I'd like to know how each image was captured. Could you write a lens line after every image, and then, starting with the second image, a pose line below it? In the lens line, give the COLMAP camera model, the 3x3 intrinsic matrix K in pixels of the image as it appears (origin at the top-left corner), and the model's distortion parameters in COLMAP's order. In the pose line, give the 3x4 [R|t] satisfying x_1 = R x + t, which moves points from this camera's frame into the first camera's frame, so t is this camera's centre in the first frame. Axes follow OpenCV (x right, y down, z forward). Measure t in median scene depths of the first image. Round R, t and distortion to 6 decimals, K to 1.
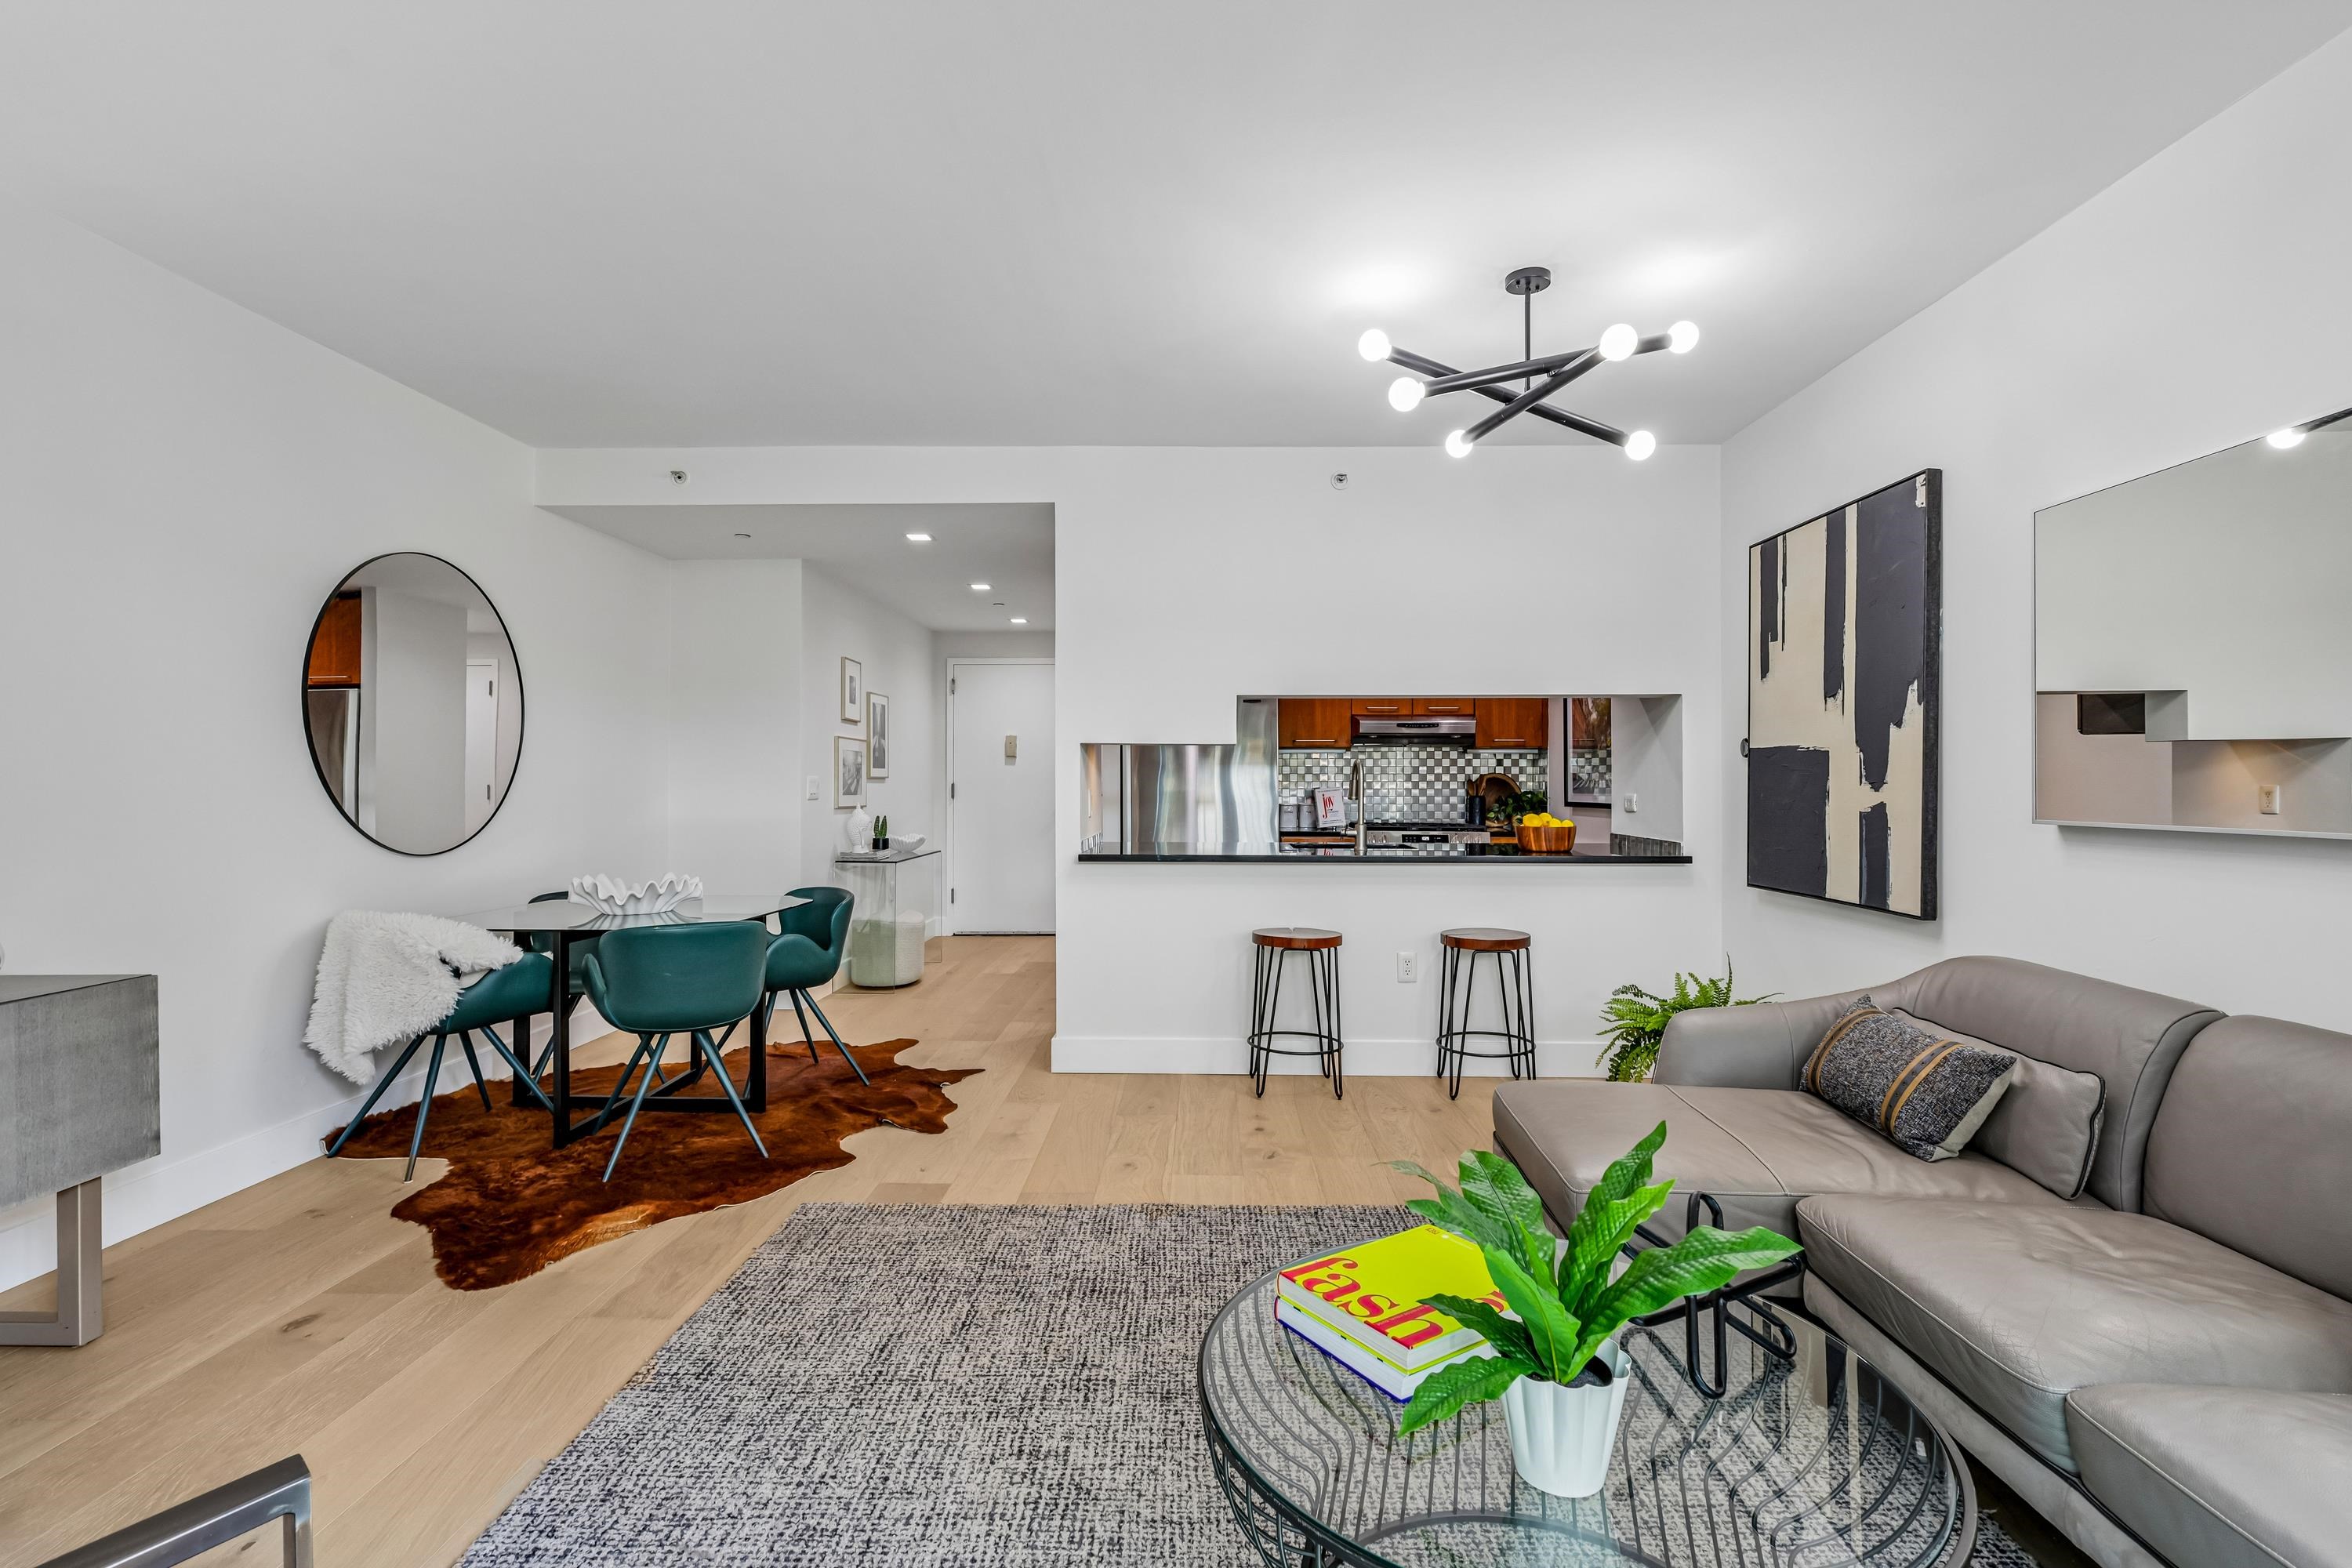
lens RADIAL K [[1108.6, 0, 1181.5], [0, 1108.6, 780.2], [0, 0, 1]] dist [-0.004314, 0.001553]
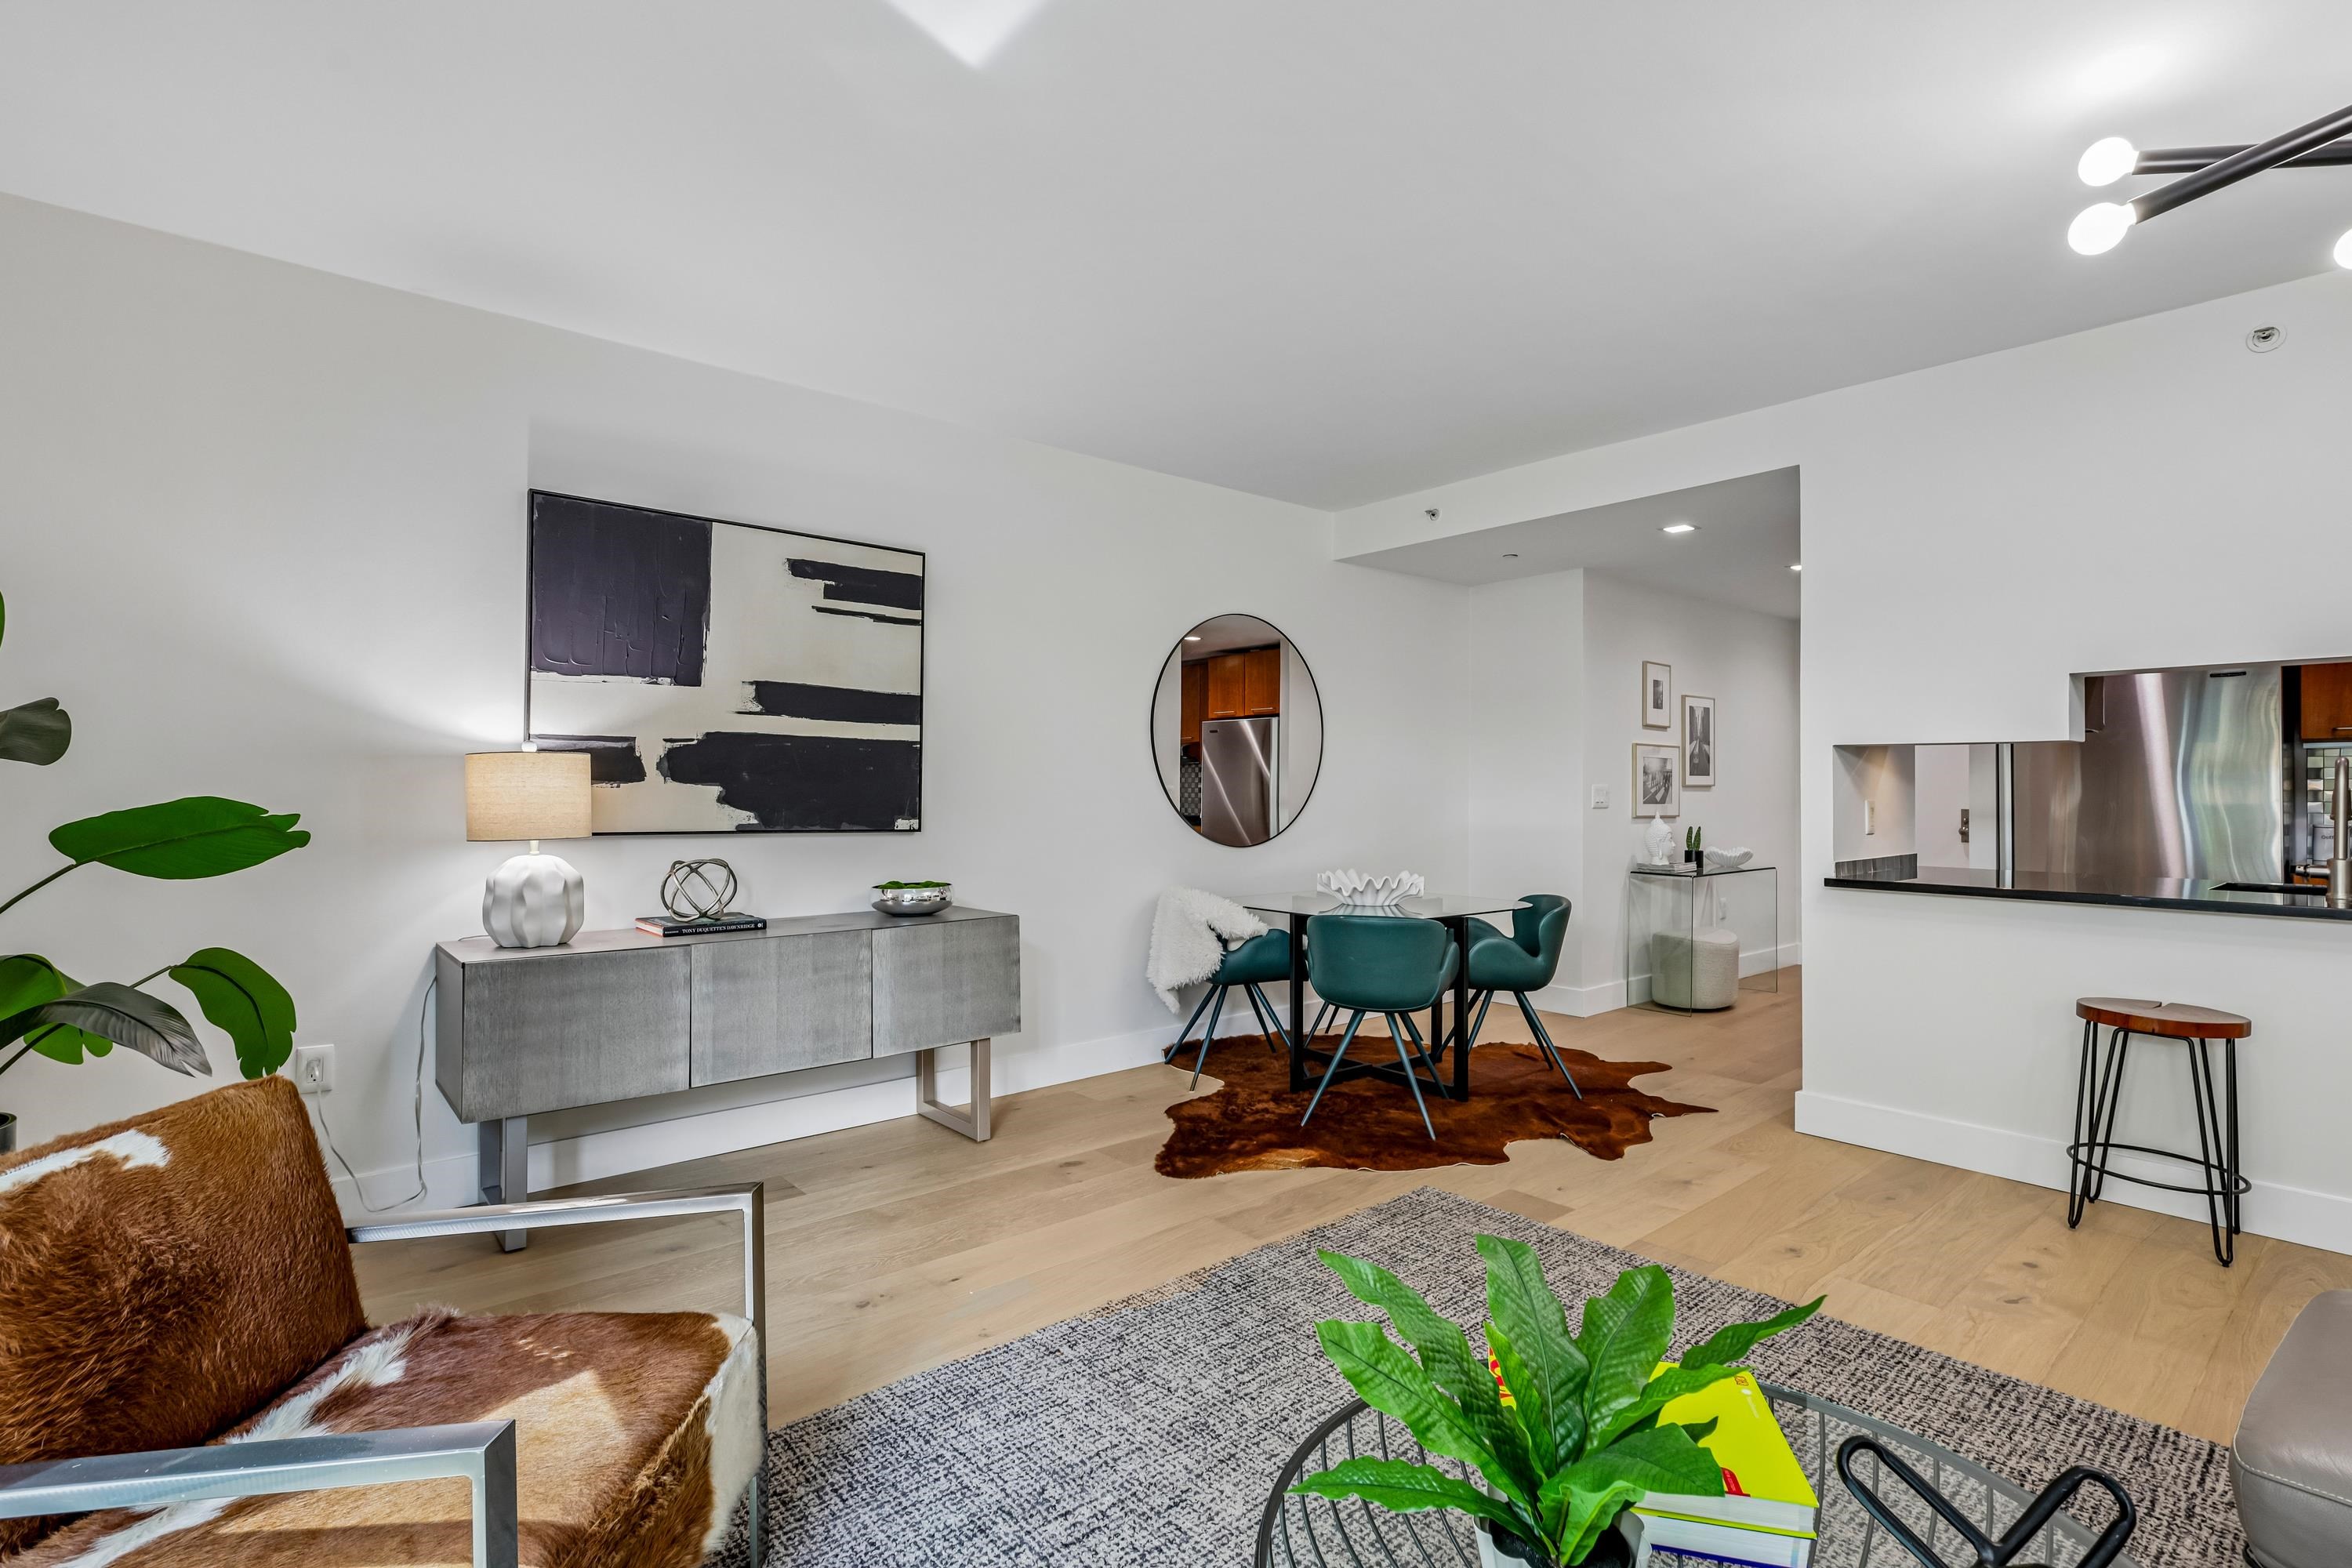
lens RADIAL K [[1108.6, 0, 1171.4], [0, 1108.6, 782.8], [0, 0, 1]] dist [-0.004314, 0.001553]
pose [[0.662791, -0.002766, -0.748800, 0.256488], [0.000152, 0.999994, -0.003559, -0.002674], [0.748805, 0.002245, 0.662787, 0.090793]]
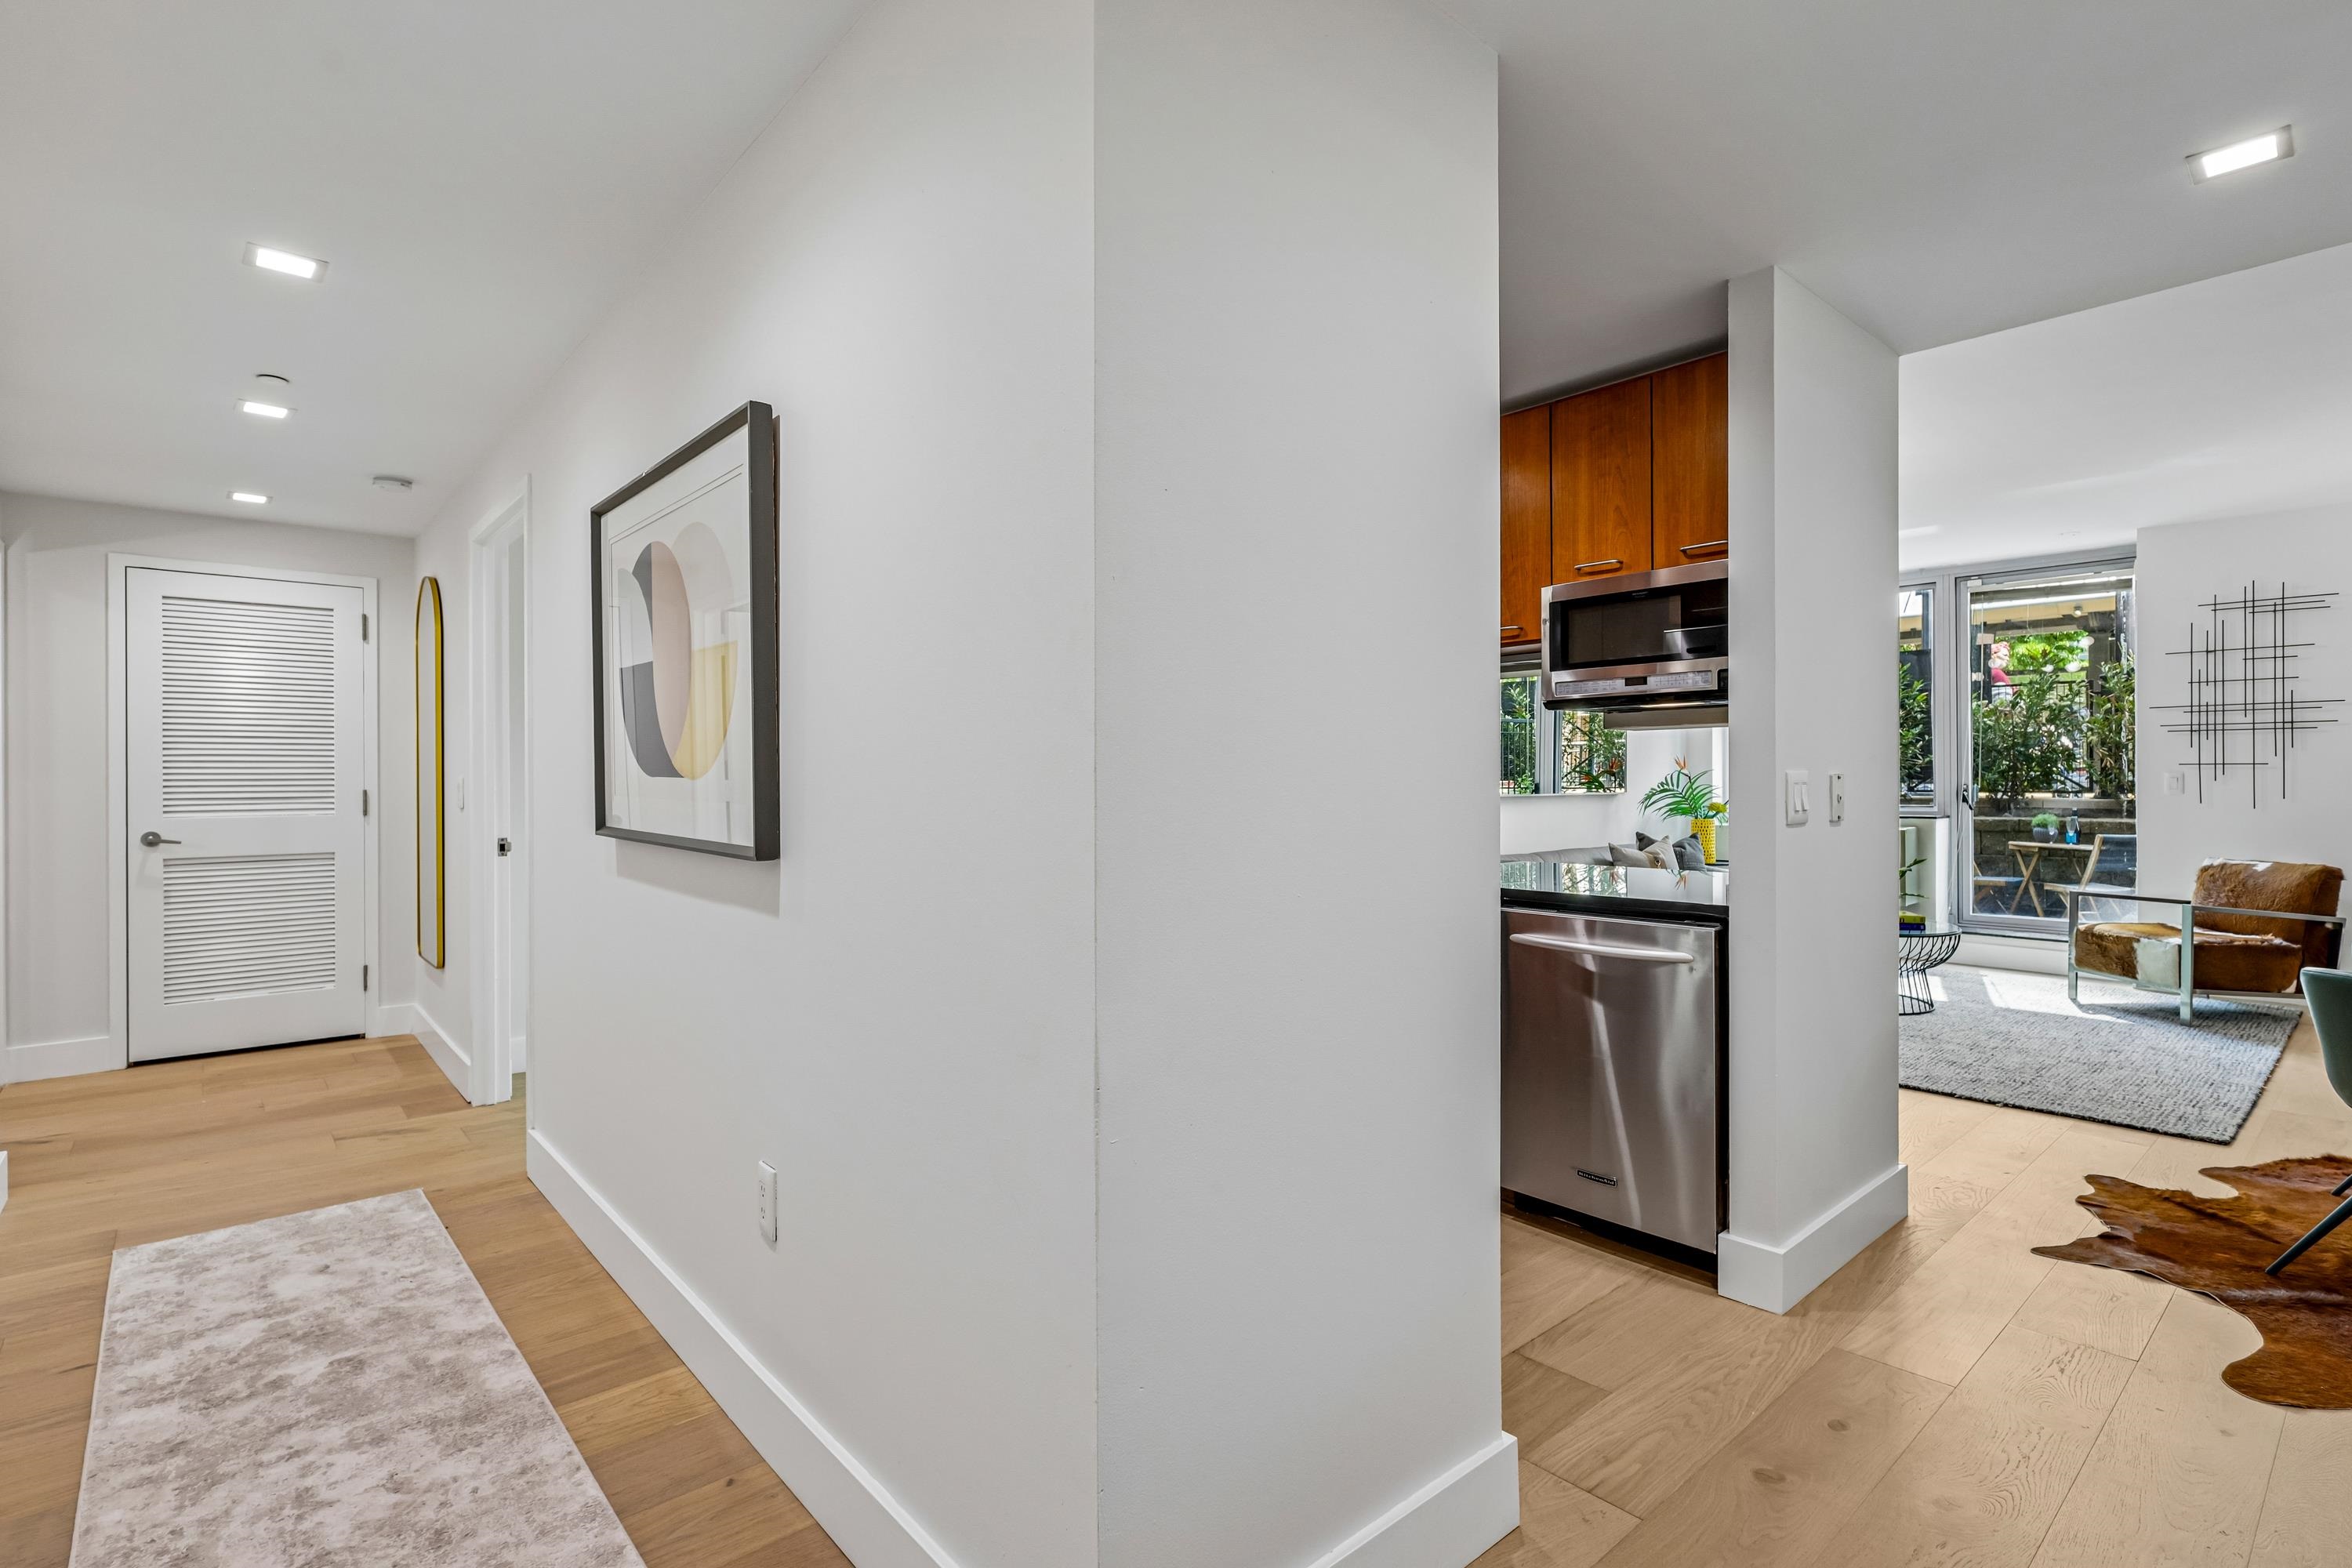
lens RADIAL K [[1108.6, 0, 1176.1], [0, 1108.6, 783.6], [0, 0, 1]] dist [-0.004314, 0.001553]
pose [[-0.674175, -0.000230, 0.738572, -0.392650], [0.001872, 0.999996, 0.002020, 0.003730], [-0.738569, 0.002744, -0.674172, 2.226541]]
